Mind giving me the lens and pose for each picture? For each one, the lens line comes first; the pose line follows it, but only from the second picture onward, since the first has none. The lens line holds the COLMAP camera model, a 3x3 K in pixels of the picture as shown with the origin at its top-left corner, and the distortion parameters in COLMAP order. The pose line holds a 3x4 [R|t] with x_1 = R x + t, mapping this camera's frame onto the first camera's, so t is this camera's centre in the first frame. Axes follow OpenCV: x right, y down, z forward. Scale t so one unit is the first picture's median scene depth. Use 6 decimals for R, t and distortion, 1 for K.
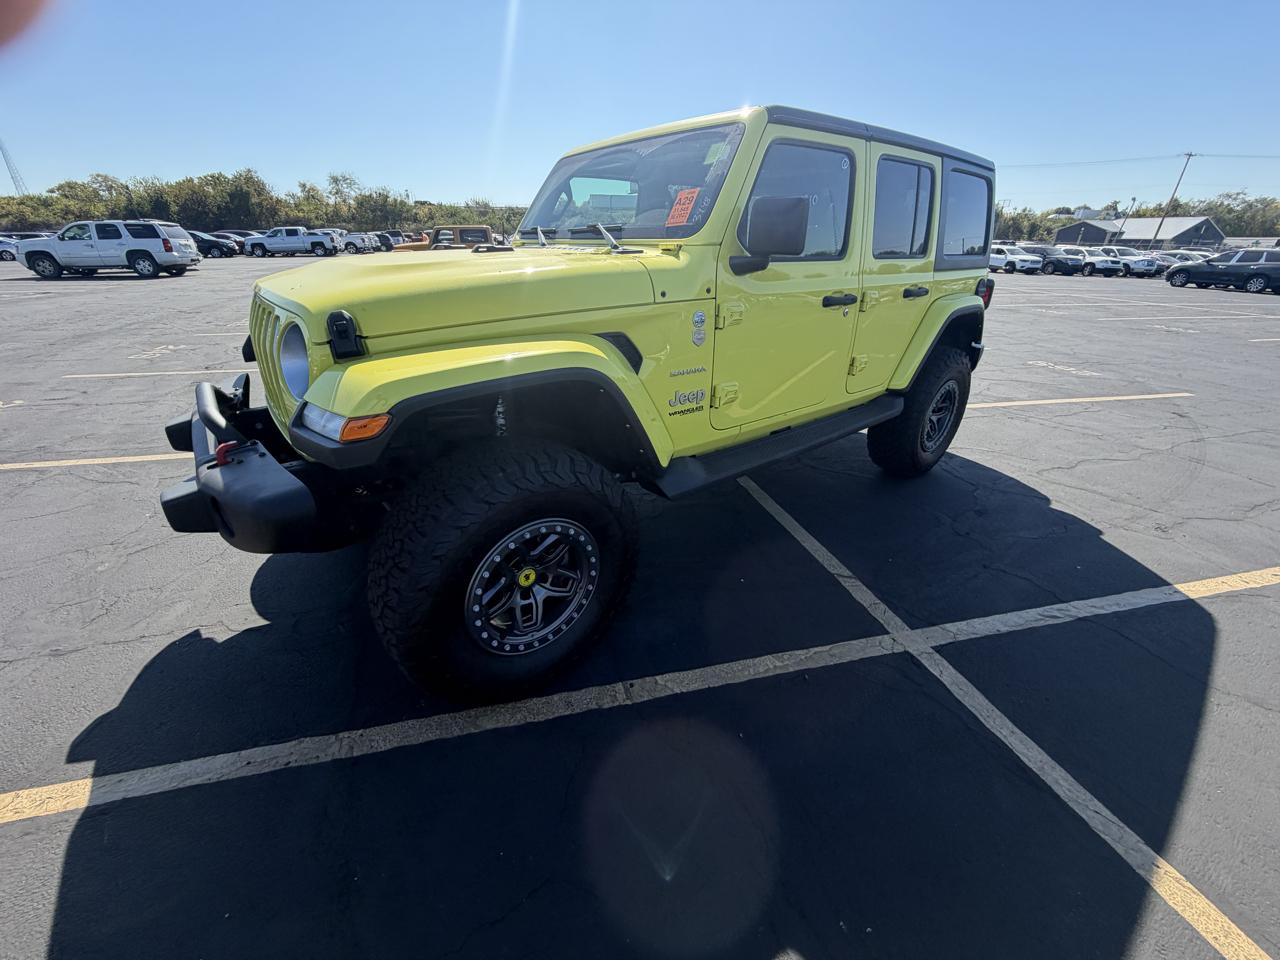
lens RADIAL K [[512.6, 0, 636.8], [0, 512.6, 483.3], [0, 0, 1]] dist [0.001474, -0.000285]
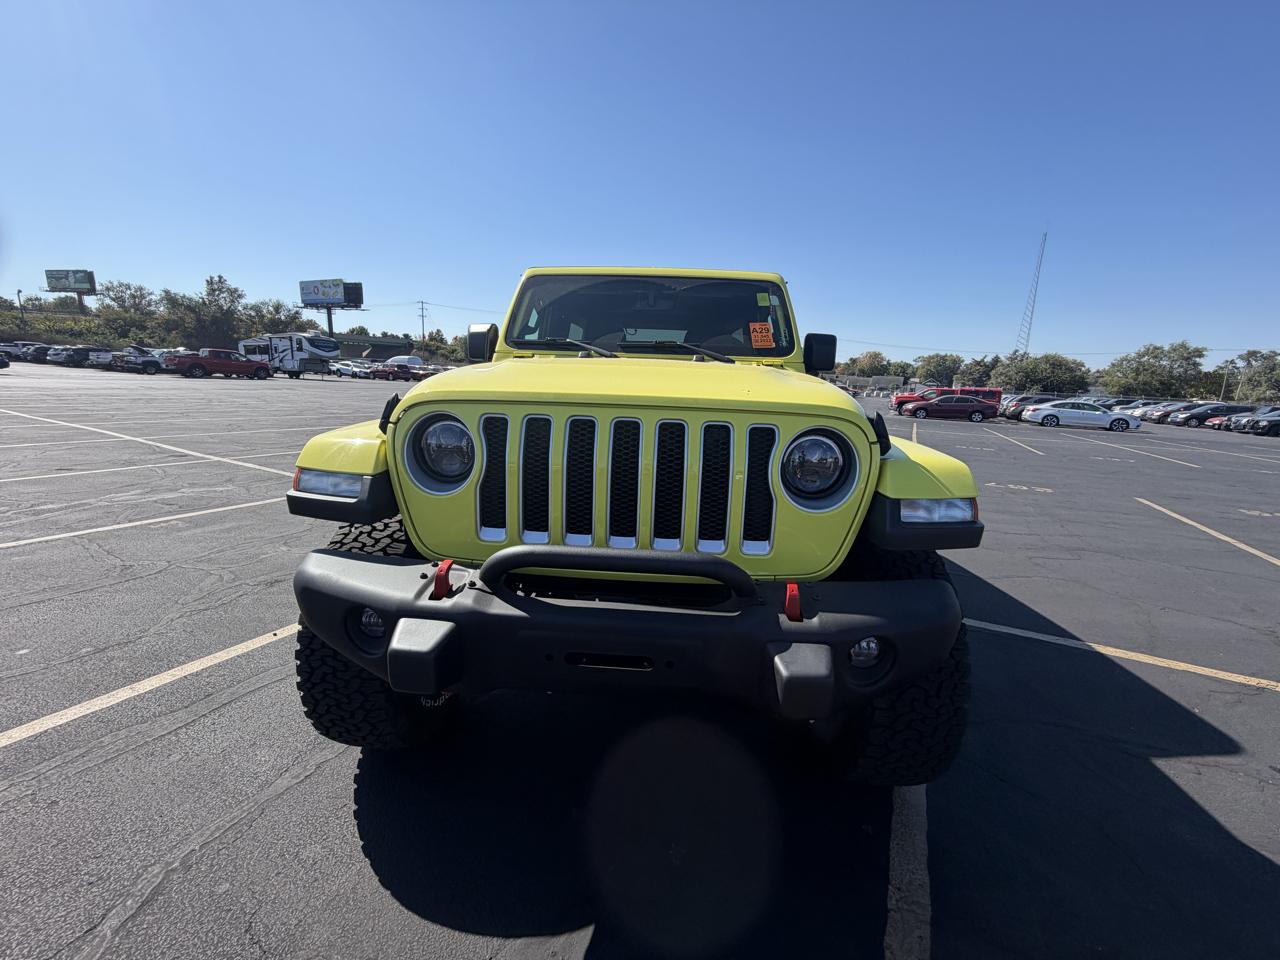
lens RADIAL K [[512.6, 0, 636.6], [0, 512.6, 481.2], [0, 0, 1]] dist [0.001474, -0.000285]
pose [[0.670254, -0.135988, 0.729566, -0.900773], [0.289082, 0.953261, -0.087897, -0.134581], [-0.683514, 0.269817, 0.678239, 0.357741]]
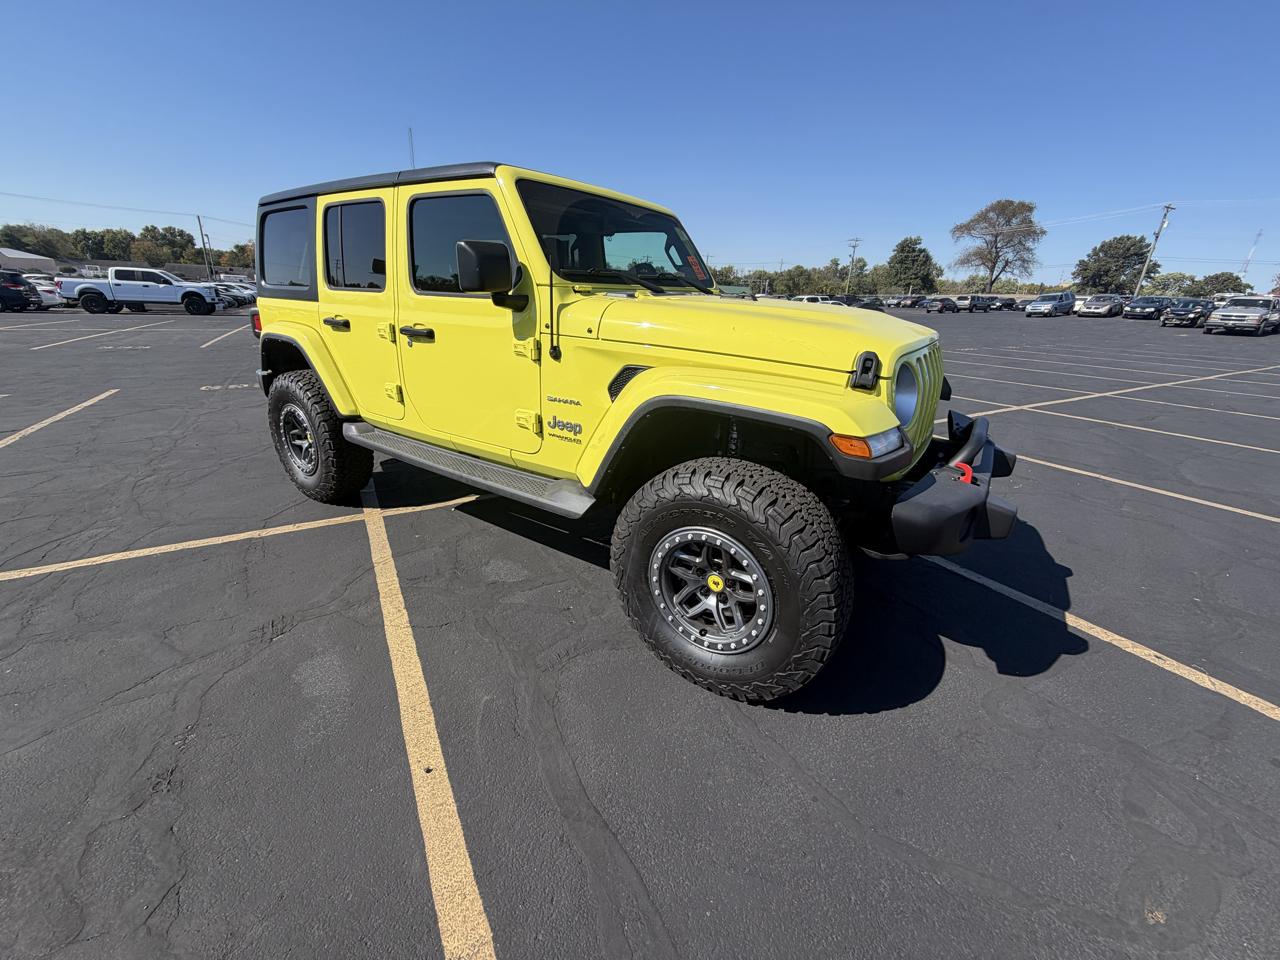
lens RADIAL K [[512.6, 0, 639.8], [0, 512.6, 480.7], [0, 0, 1]] dist [0.001474, -0.000285]
pose [[-0.284630, -0.351447, 0.891892, -1.197844], [0.377927, 0.813886, 0.441317, -0.620467], [-0.880998, 0.462682, -0.098835, 1.303141]]
